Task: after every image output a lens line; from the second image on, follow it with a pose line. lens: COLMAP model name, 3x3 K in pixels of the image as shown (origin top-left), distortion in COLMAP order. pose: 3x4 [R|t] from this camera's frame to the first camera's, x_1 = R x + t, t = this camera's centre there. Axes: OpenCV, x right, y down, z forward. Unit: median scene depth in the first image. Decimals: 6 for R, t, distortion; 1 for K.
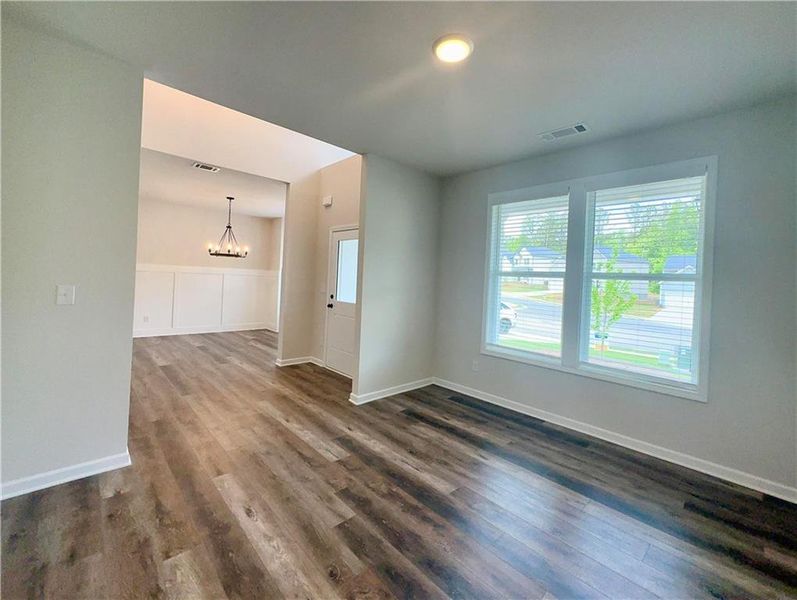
lens RADIAL K [[337.1, 0, 398.5], [0, 337.1, 300.0], [0, 0, 1]] dist [-0.000861, -0.000007]
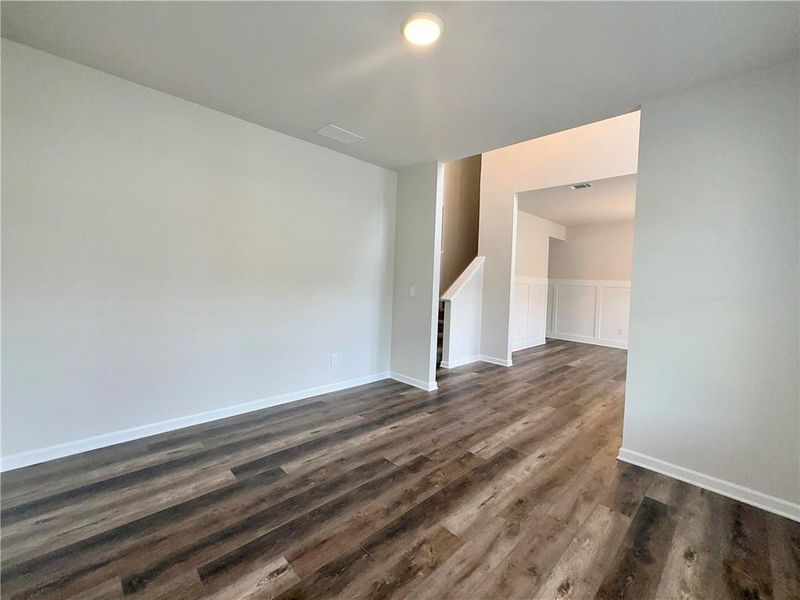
lens RADIAL K [[338.4, 0, 400.0], [0, 338.4, 300.0], [0, 0, 1]] dist [-0.000861, -0.000007]
pose [[0.018872, 0.015894, -0.999696, 0.840510], [-0.097834, 0.995105, 0.013974, 0.018401], [0.995024, 0.097541, 0.020334, 0.717231]]
